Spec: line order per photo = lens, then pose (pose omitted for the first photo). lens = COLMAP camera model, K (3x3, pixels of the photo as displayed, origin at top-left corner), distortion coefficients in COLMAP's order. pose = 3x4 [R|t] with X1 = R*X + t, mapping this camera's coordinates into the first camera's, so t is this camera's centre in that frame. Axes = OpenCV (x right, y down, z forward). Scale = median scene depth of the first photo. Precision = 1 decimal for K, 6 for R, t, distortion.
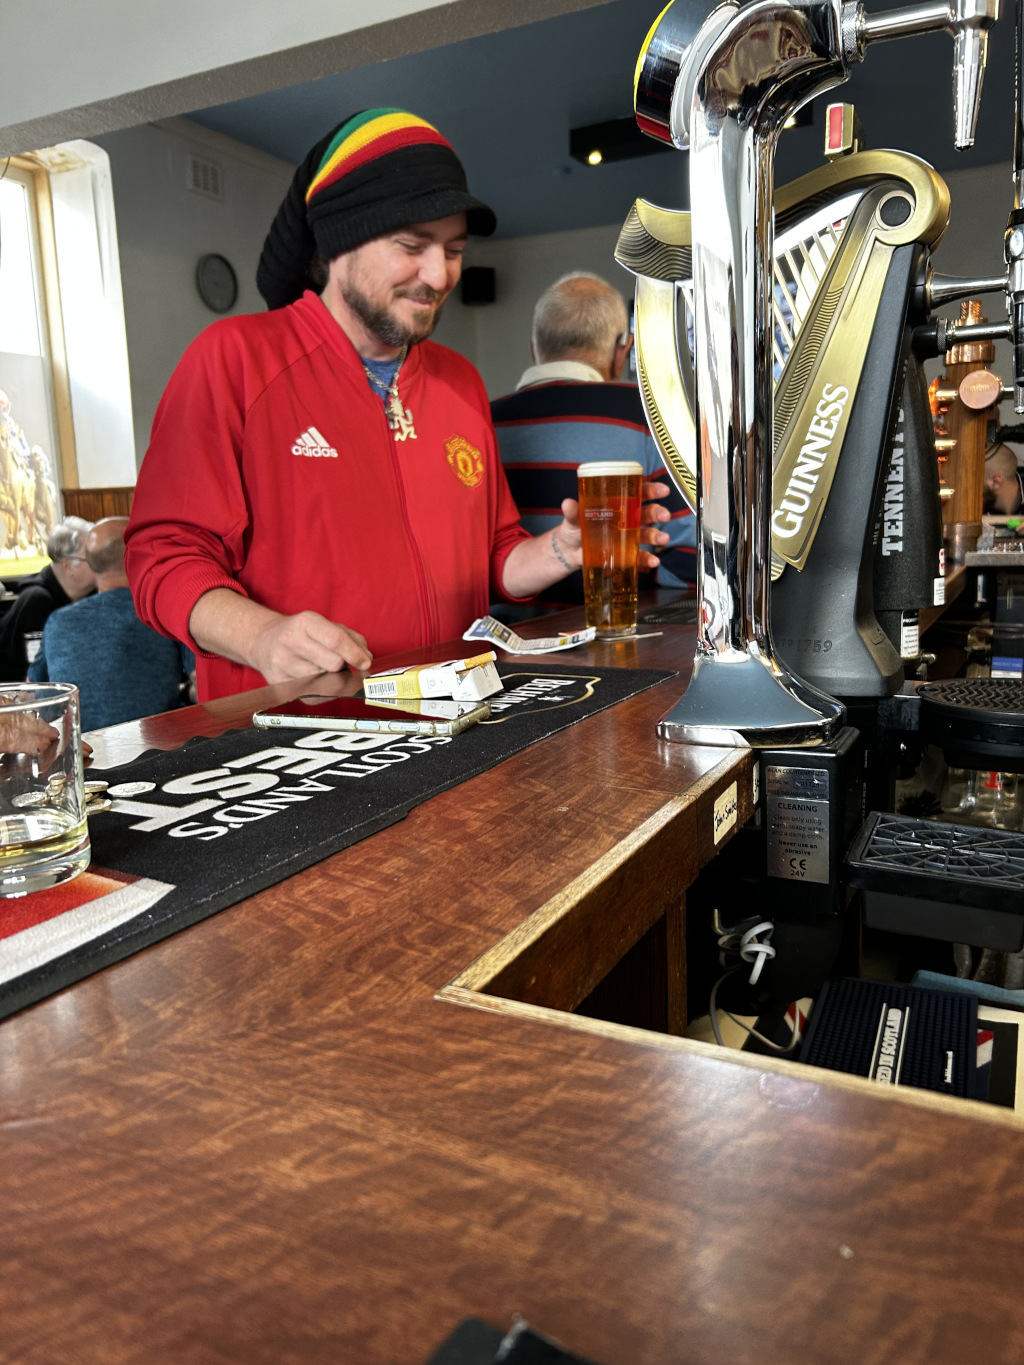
lens RADIAL K [[1035.3, 0, 511.0], [0, 1035.3, 686.7], [0, 0, 1]] dist [0.000831, -0.010610]
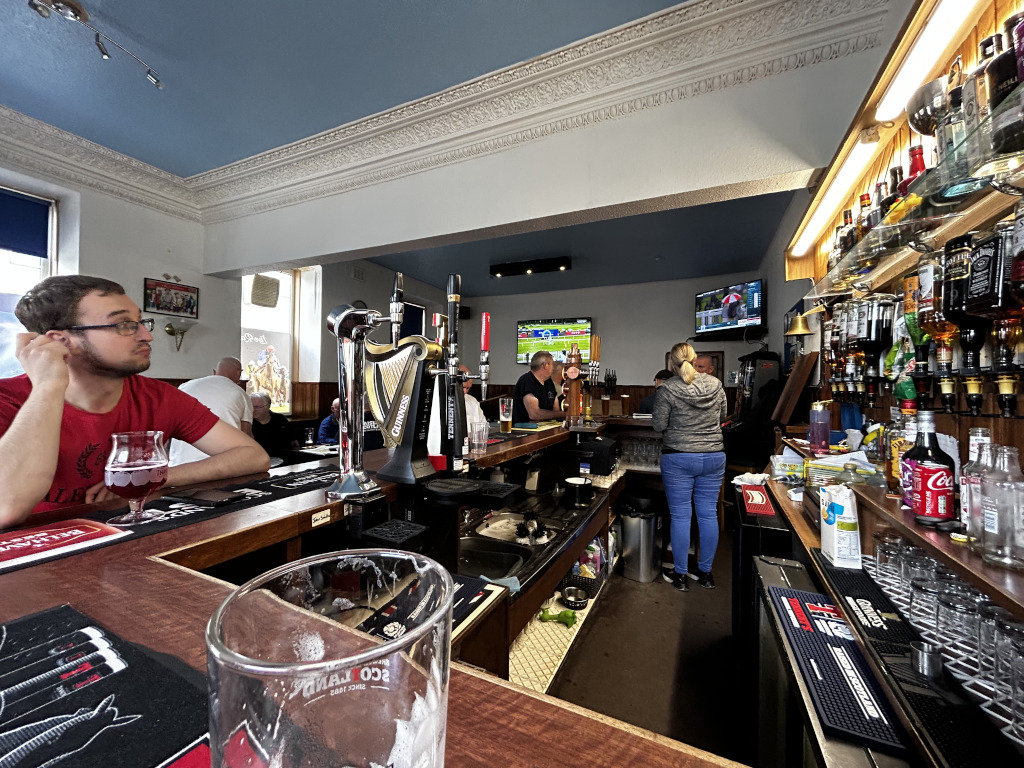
lens RADIAL K [[412.7, 0, 513.9], [0, 412.7, 386.0], [0, 0, 1]] dist [-0.000975, -0.000353]
pose [[0.998340, 0.042649, 0.038697, 0.599241], [-0.035163, 0.983603, -0.176888, -0.077809], [-0.045606, 0.175234, 0.983470, -0.422453]]
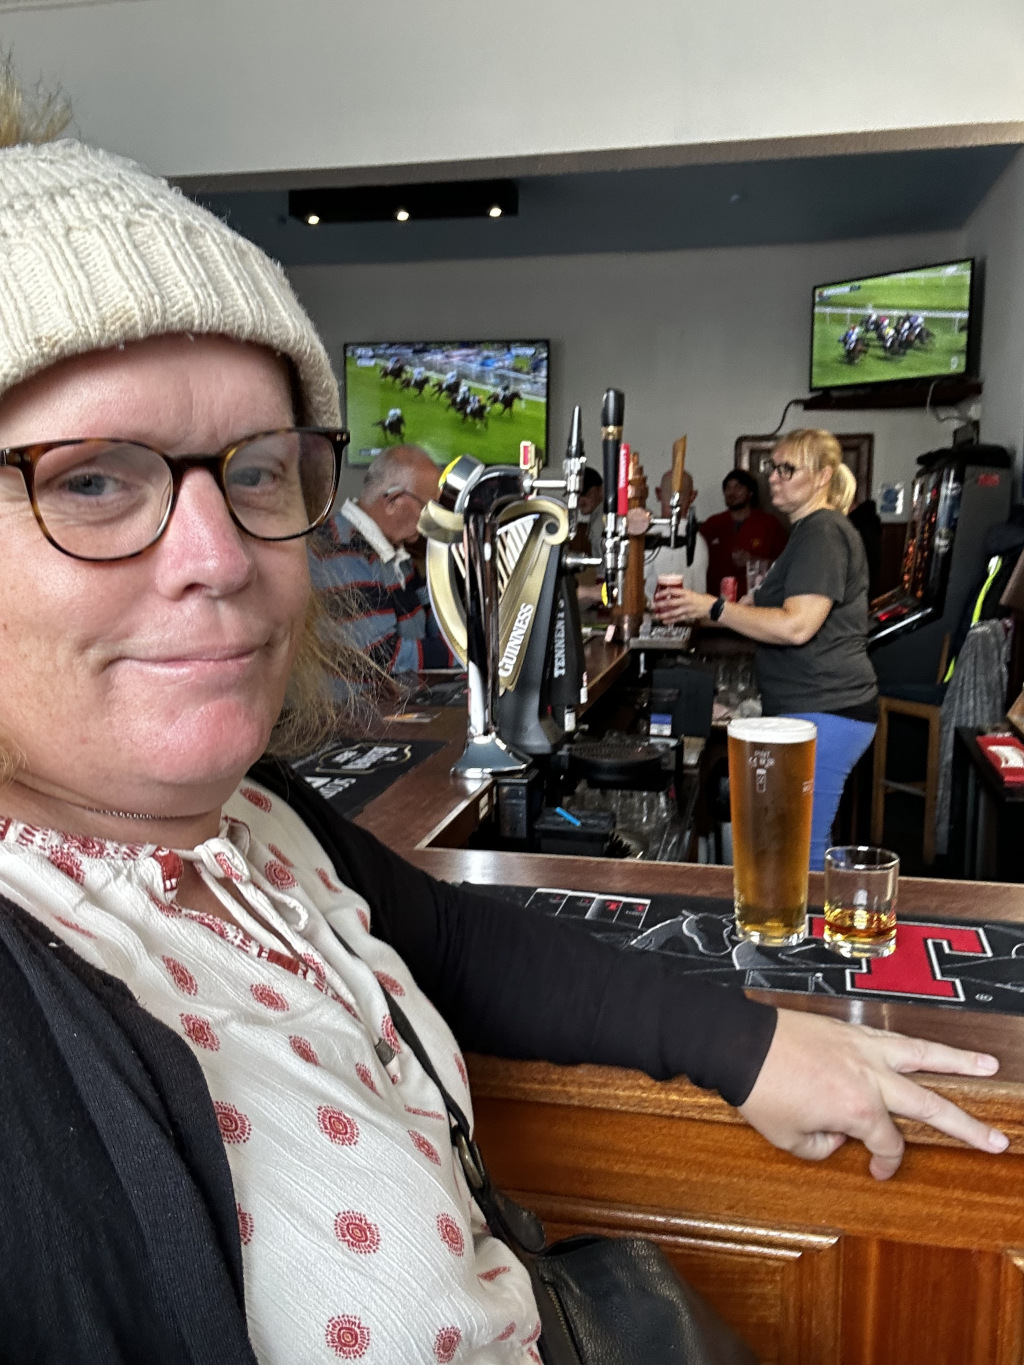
lens RADIAL K [[1188.6, 0, 509.1], [0, 1188.6, 685.4], [0, 0, 1]] dist [0.107552, -0.005239]
pose [[0.964955, -0.009876, 0.262229, -0.332286], [0.019194, 0.999271, -0.032996, -0.048085], [-0.261712, 0.036873, 0.964441, -1.227236]]
